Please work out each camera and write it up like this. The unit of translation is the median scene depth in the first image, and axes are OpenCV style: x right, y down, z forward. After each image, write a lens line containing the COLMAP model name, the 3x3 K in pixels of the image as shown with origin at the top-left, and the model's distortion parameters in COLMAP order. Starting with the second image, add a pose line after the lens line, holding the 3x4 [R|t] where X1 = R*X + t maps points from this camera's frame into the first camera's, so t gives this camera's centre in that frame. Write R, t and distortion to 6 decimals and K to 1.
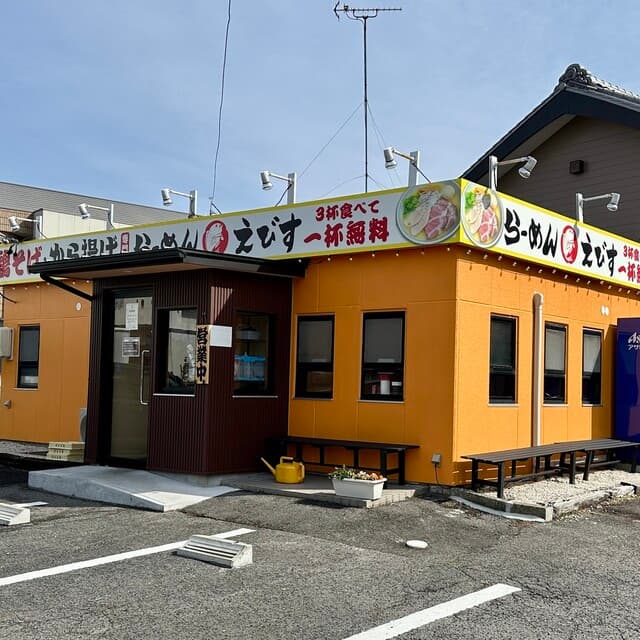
lens RADIAL K [[877.7, 0, 360.0], [0, 877.7, 355.7], [0, 0, 1]] dist [0.106398, 0.000000]
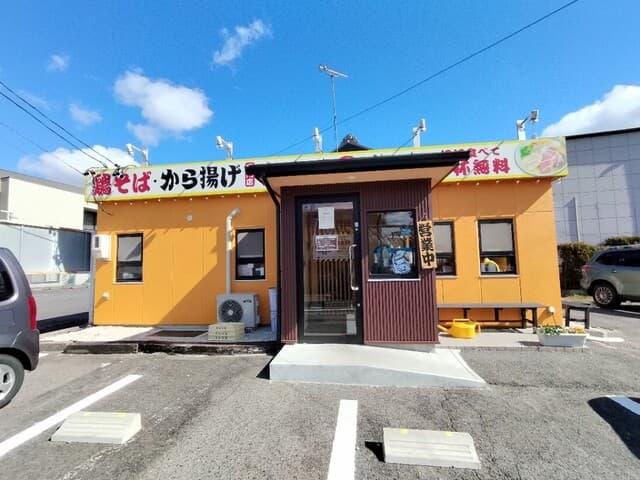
lens RADIAL K [[302.5, 0, 314.9], [0, 302.5, 243.9], [0, 0, 1]] dist [-0.010863, 0.001845]
pose [[0.853658, -0.003906, 0.520820, -0.518560], [0.027022, 0.998957, -0.036799, 0.006744], [-0.520133, 0.045487, 0.852873, 0.687758]]
